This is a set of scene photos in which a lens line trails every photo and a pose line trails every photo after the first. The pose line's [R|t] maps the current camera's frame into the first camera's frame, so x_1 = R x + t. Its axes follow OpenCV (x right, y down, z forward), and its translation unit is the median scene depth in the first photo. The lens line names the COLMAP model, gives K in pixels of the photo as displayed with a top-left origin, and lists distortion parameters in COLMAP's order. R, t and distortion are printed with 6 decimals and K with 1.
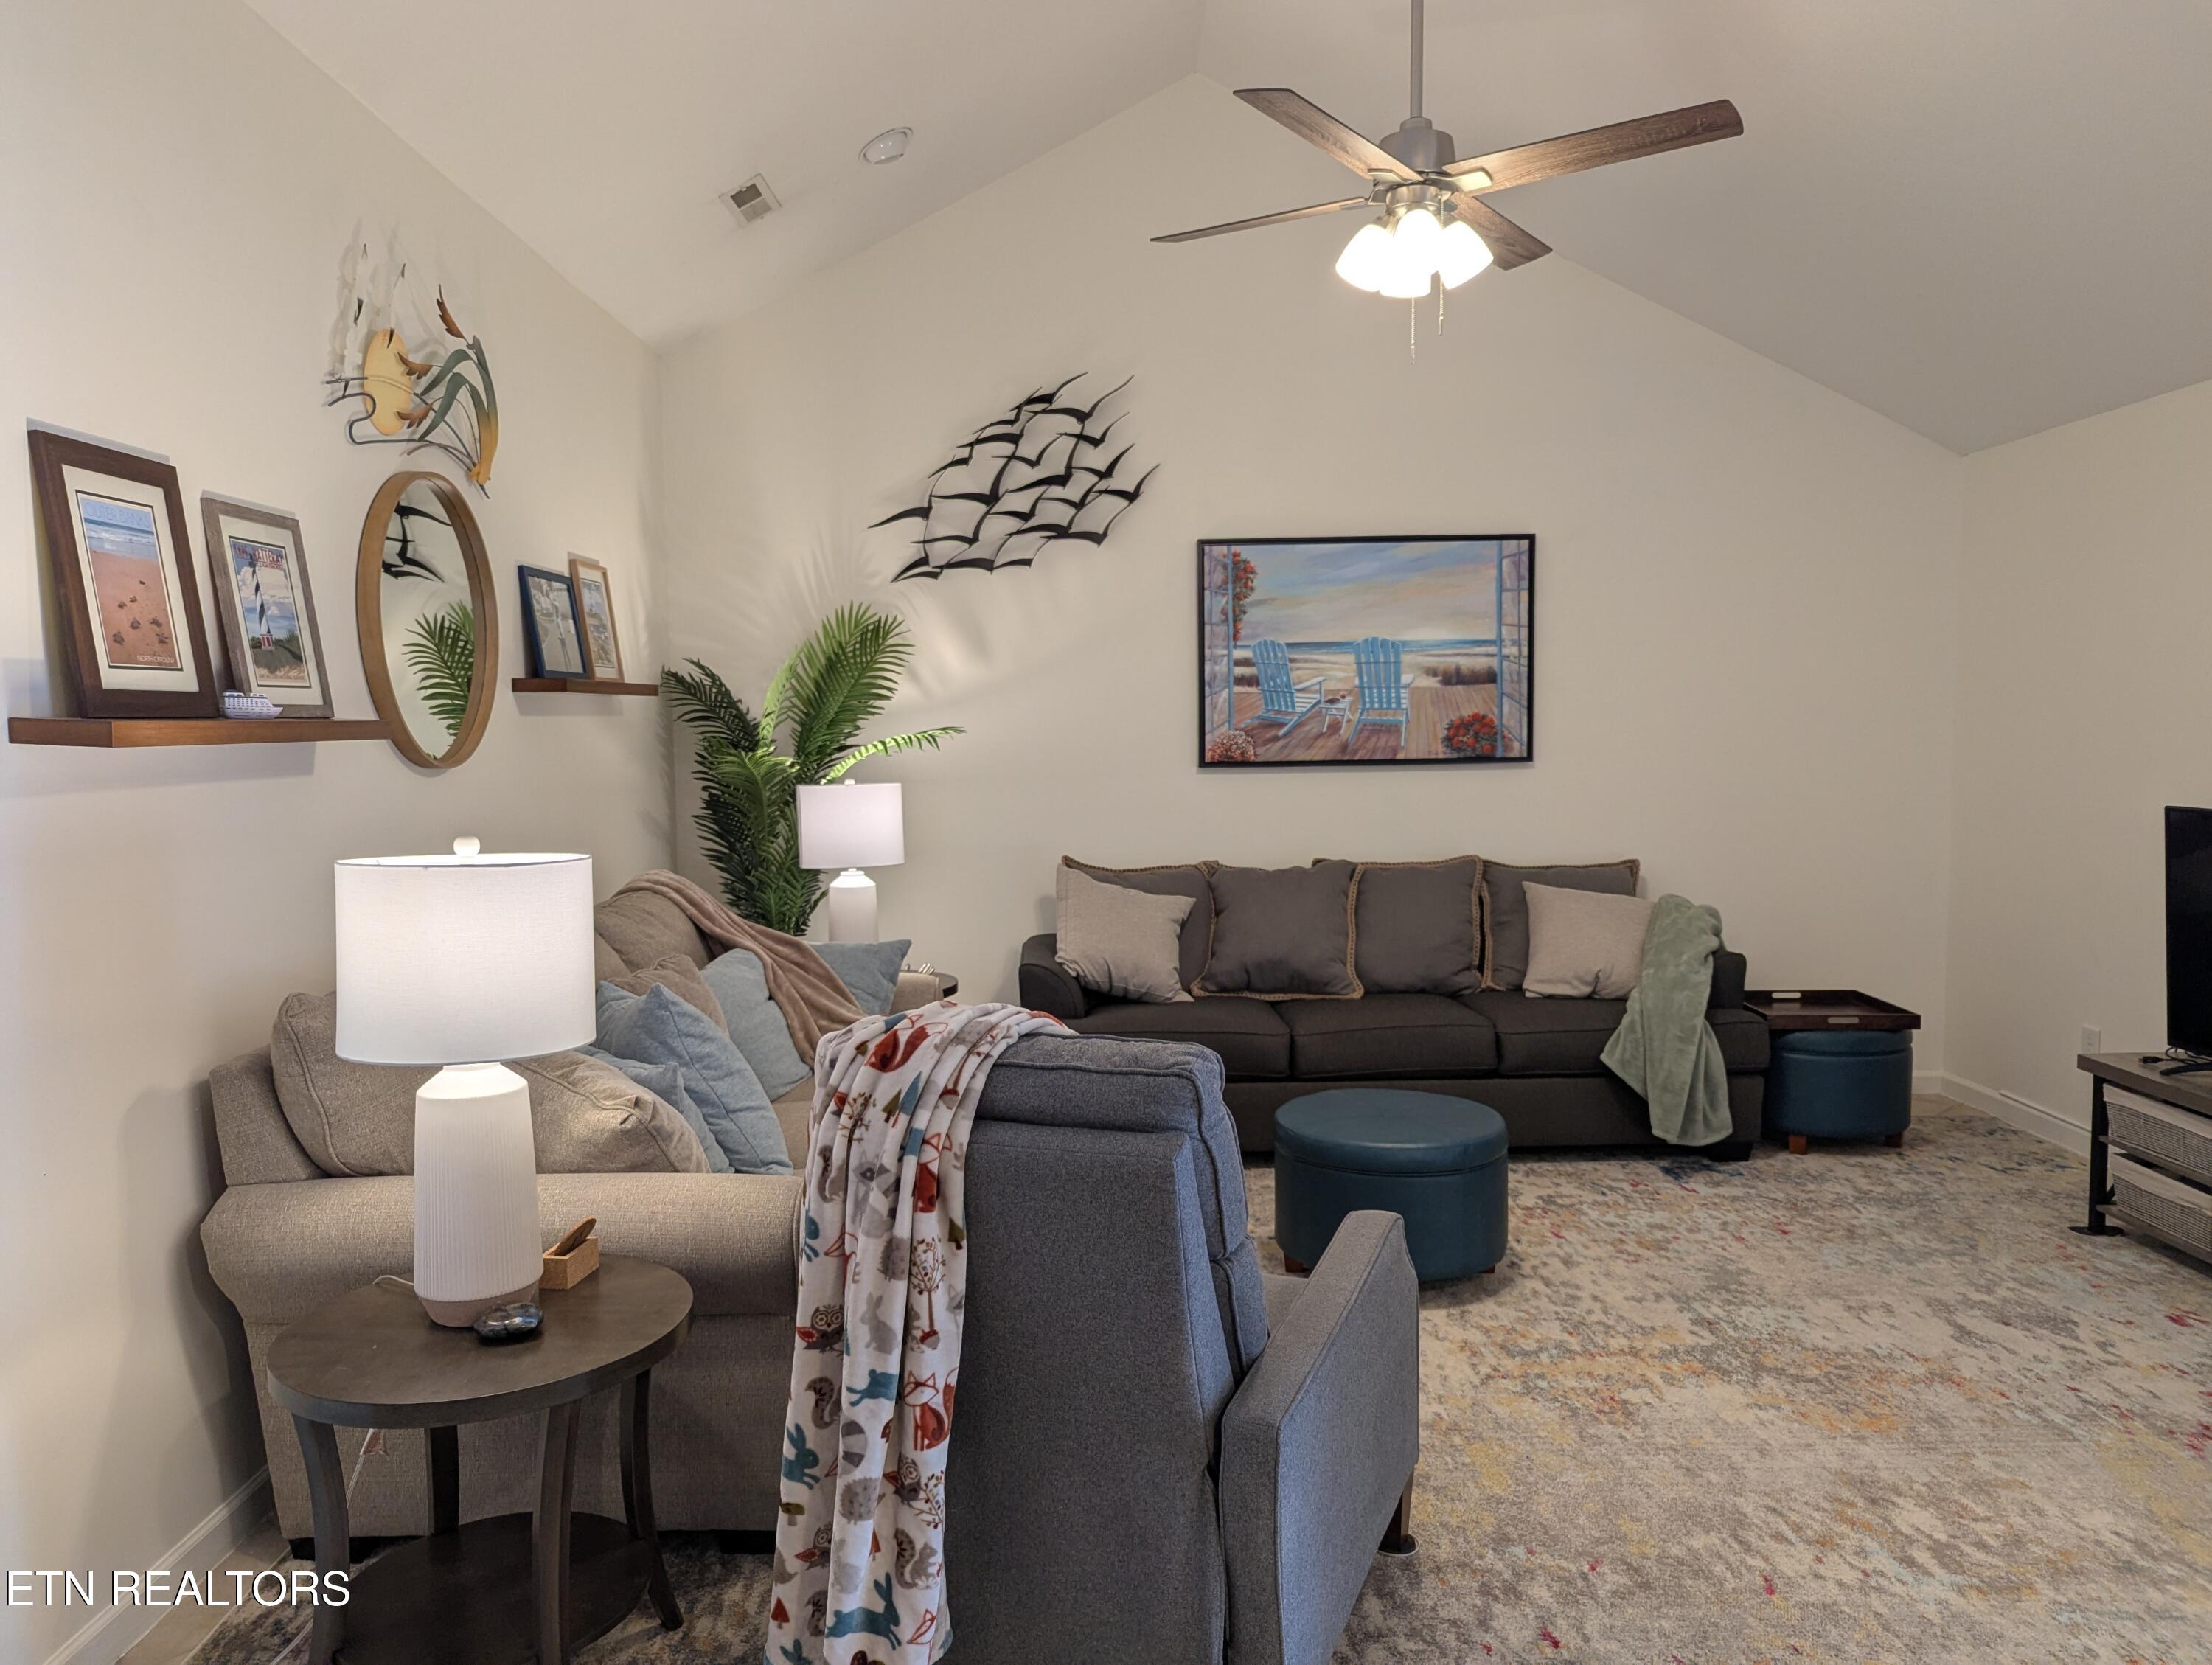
lens RADIAL K [[1551.6, 0, 1083.1], [0, 1551.6, 848.4], [0, 0, 1]] dist [0.059474, -0.055737]
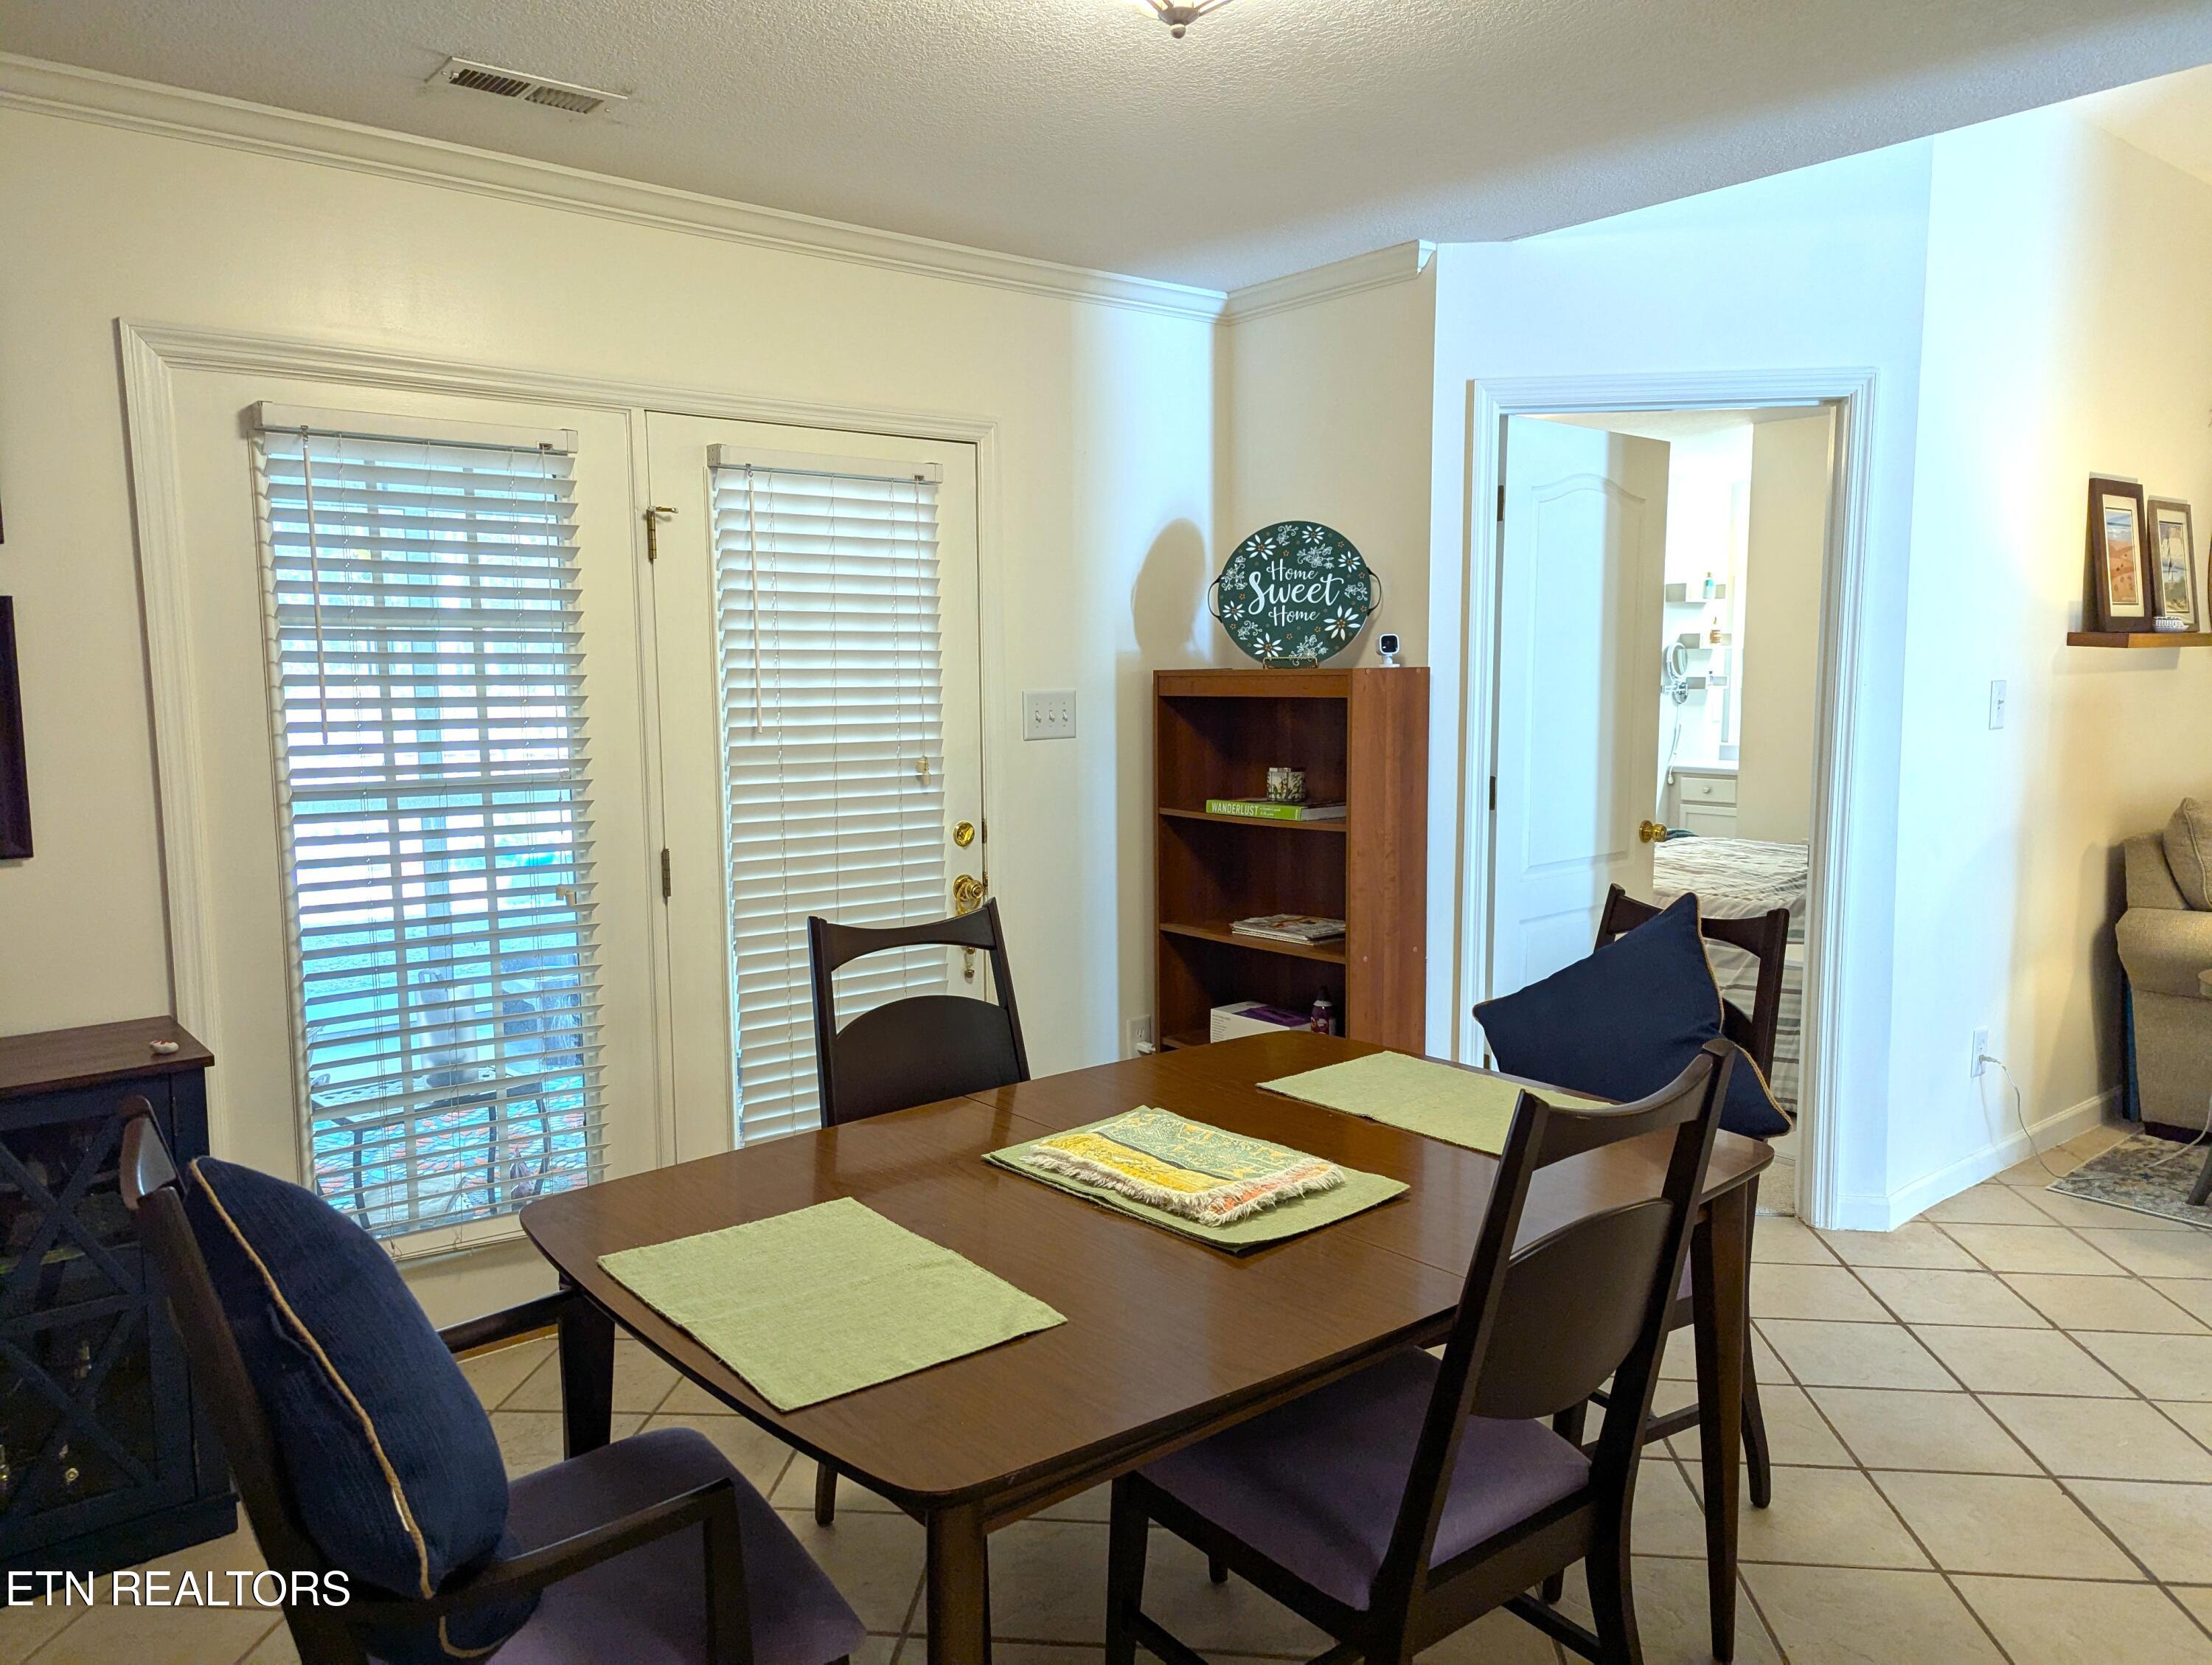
lens RADIAL K [[1532.7, 0, 1110.0], [0, 1532.7, 836.6], [0, 0, 1]] dist [0.059172, -0.070257]
pose [[0.631995, 0.096103, -0.768991, 0.025113], [-0.060127, 0.995371, 0.074979, 0.042705], [0.772637, -0.001149, 0.634847, -0.506356]]
